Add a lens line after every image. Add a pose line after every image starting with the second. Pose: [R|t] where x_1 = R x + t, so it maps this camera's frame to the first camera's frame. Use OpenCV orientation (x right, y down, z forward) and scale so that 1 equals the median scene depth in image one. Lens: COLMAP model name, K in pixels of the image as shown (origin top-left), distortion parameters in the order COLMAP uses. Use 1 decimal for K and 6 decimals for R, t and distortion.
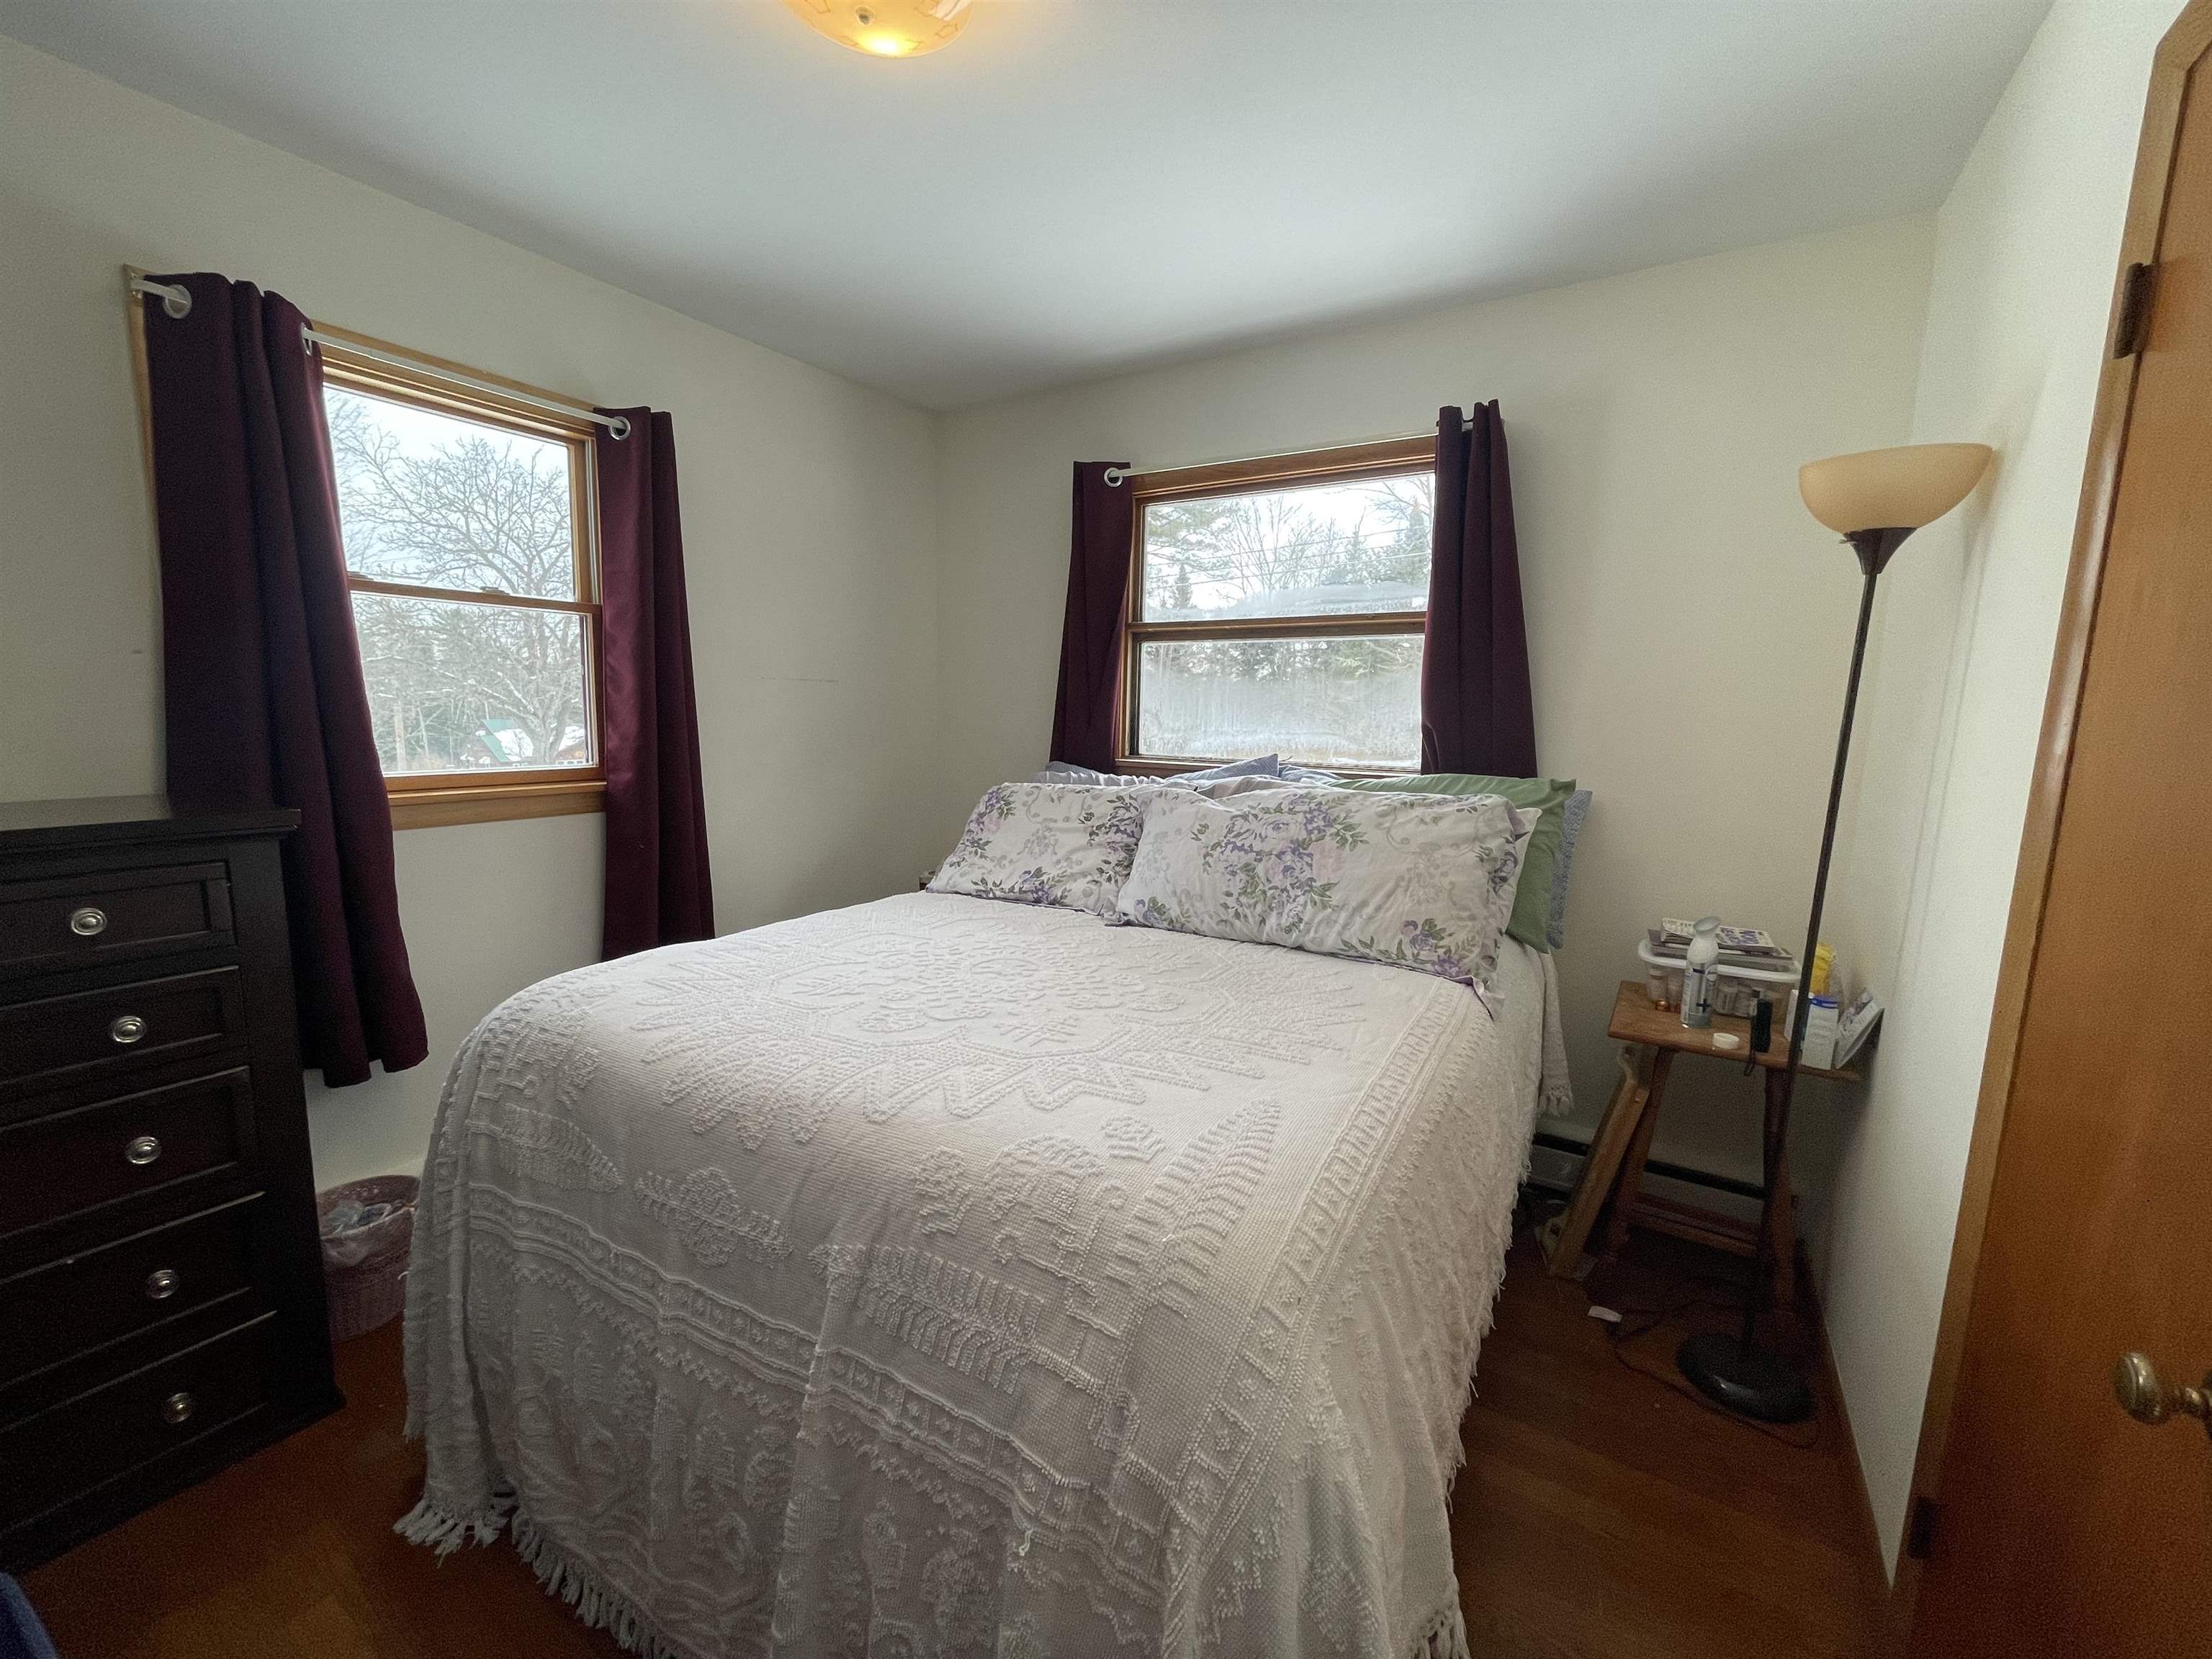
lens RADIAL K [[898.0, 0, 1106.0], [0, 898.0, 829.5], [0, 0, 1]] dist [0.000020, -0.000017]
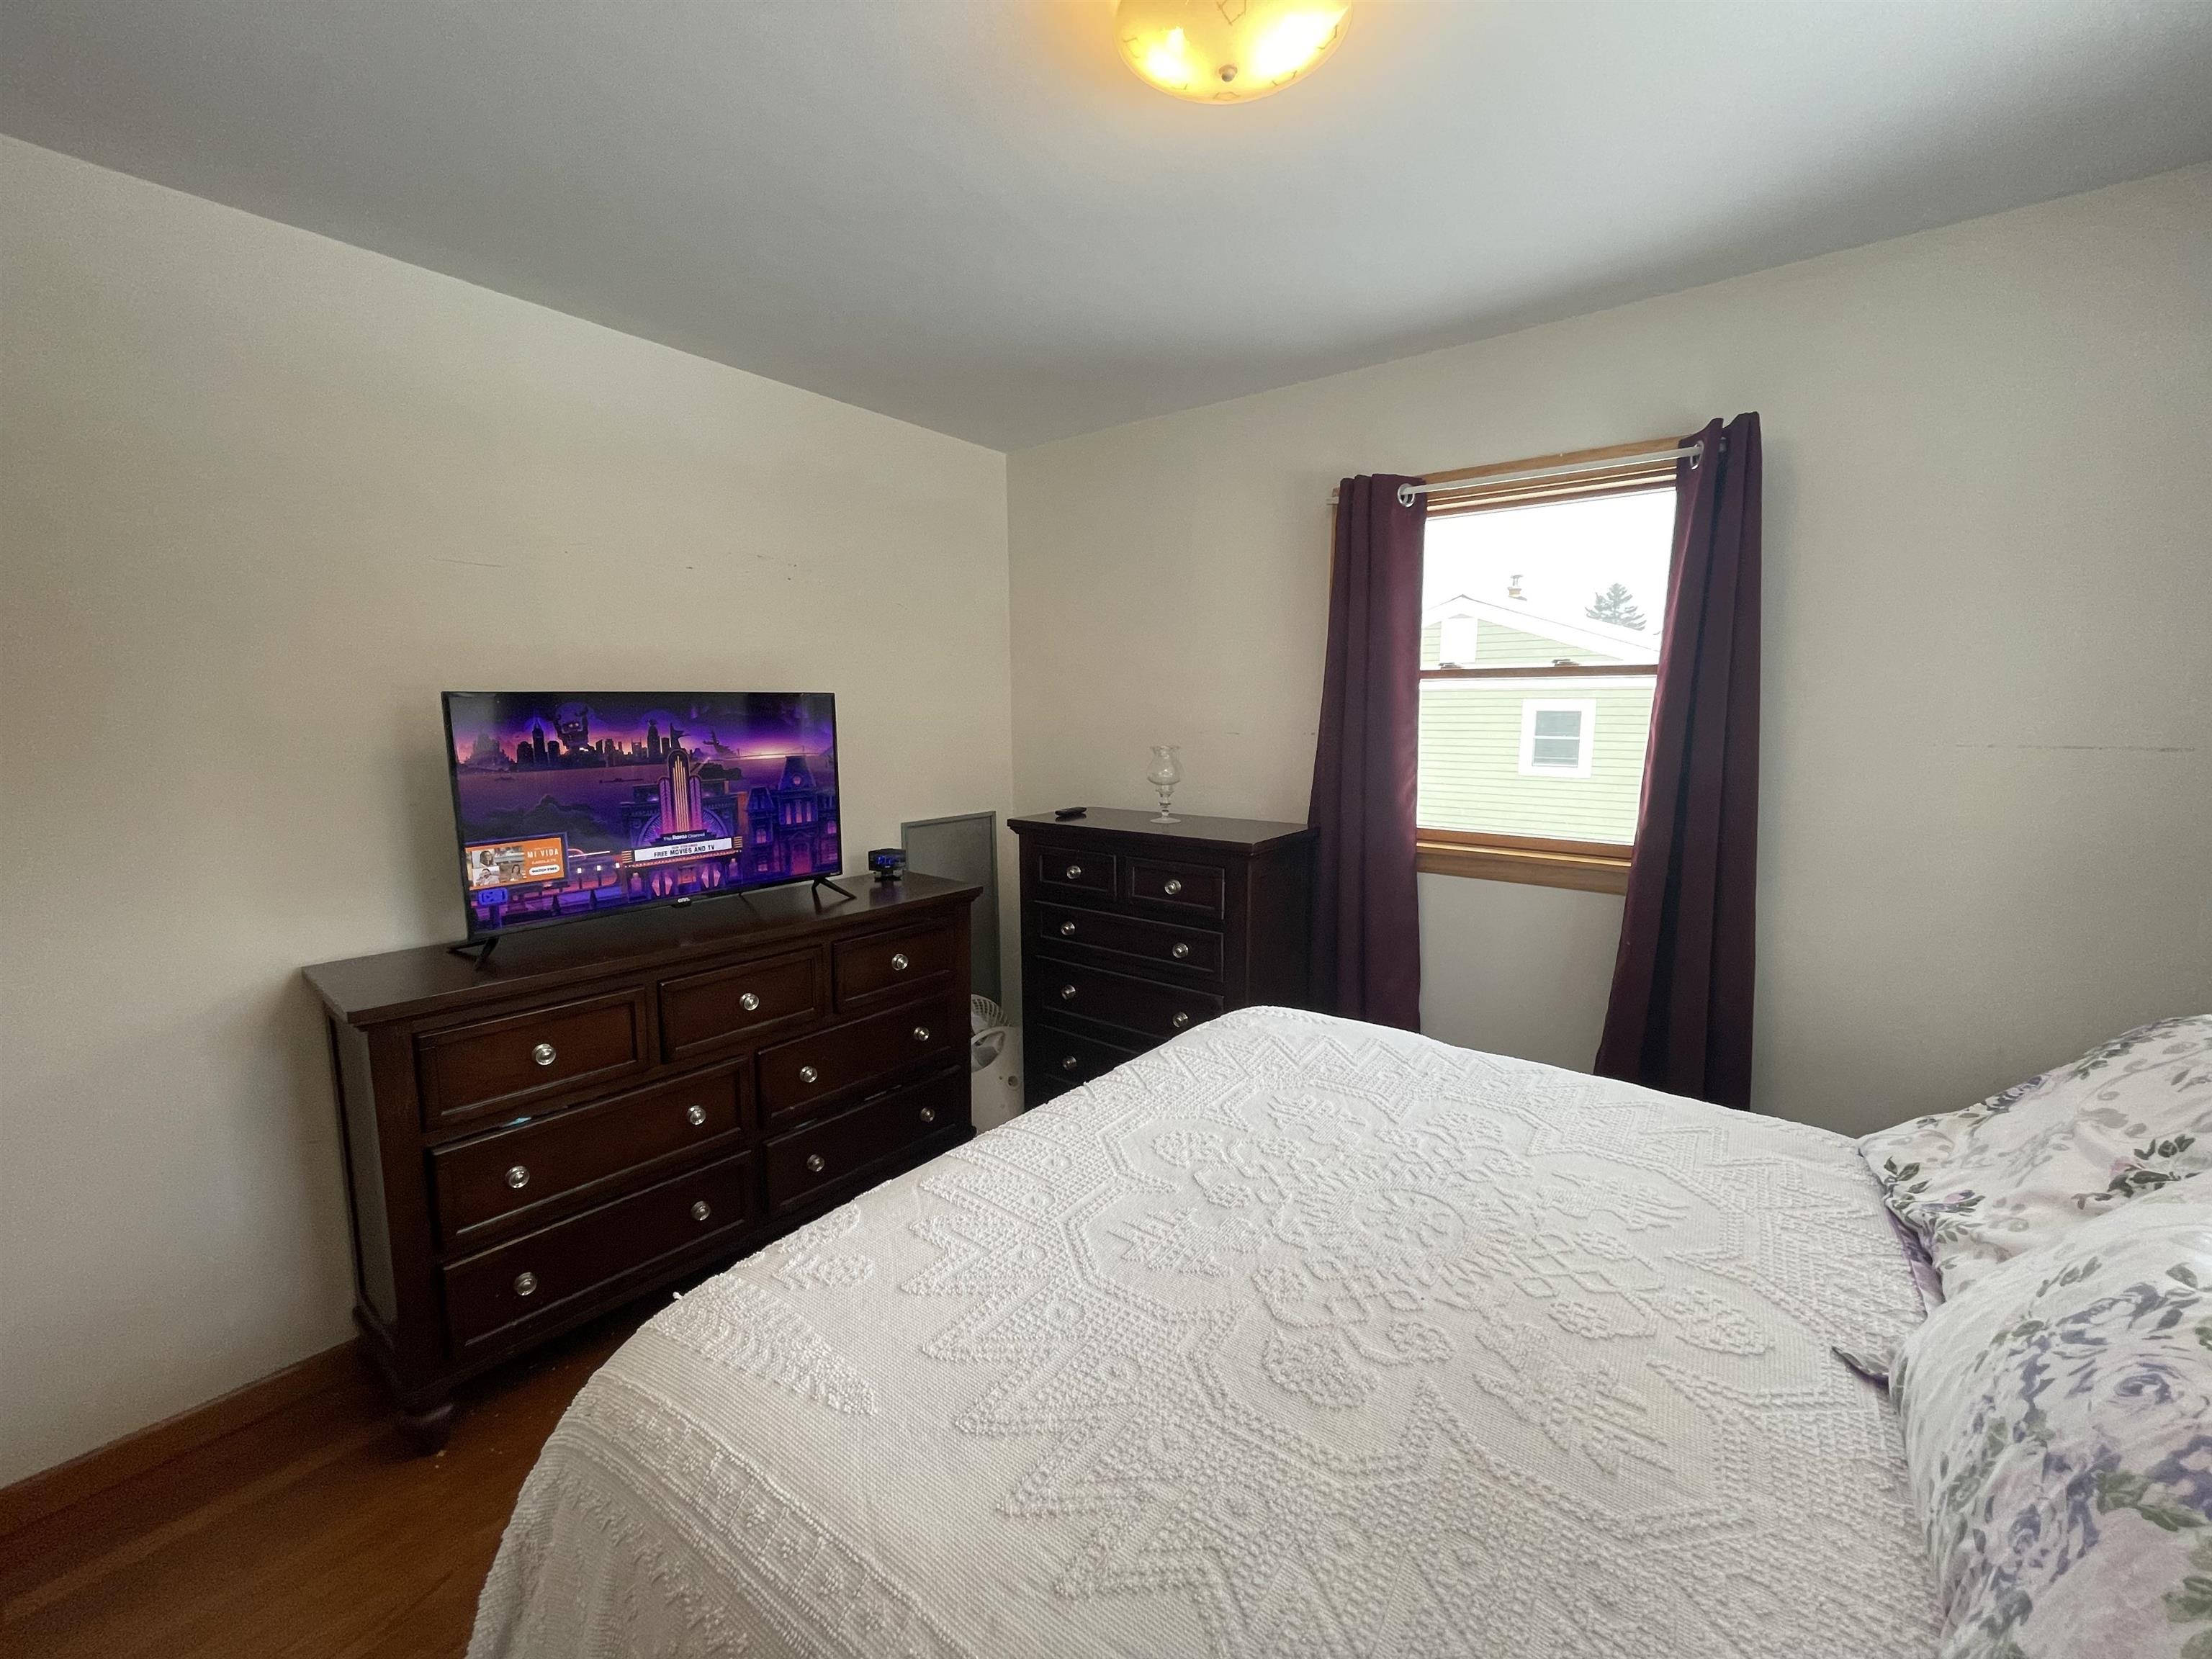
lens RADIAL K [[924.6, 0, 1106.0], [0, 924.6, 829.5], [0, 0, 1]] dist [-0.000706, -0.000086]
pose [[-0.131892, 0.118409, -0.984167, 0.537297], [-0.130892, 0.982066, 0.135697, -0.184436], [0.982584, 0.146717, -0.114028, 0.760508]]
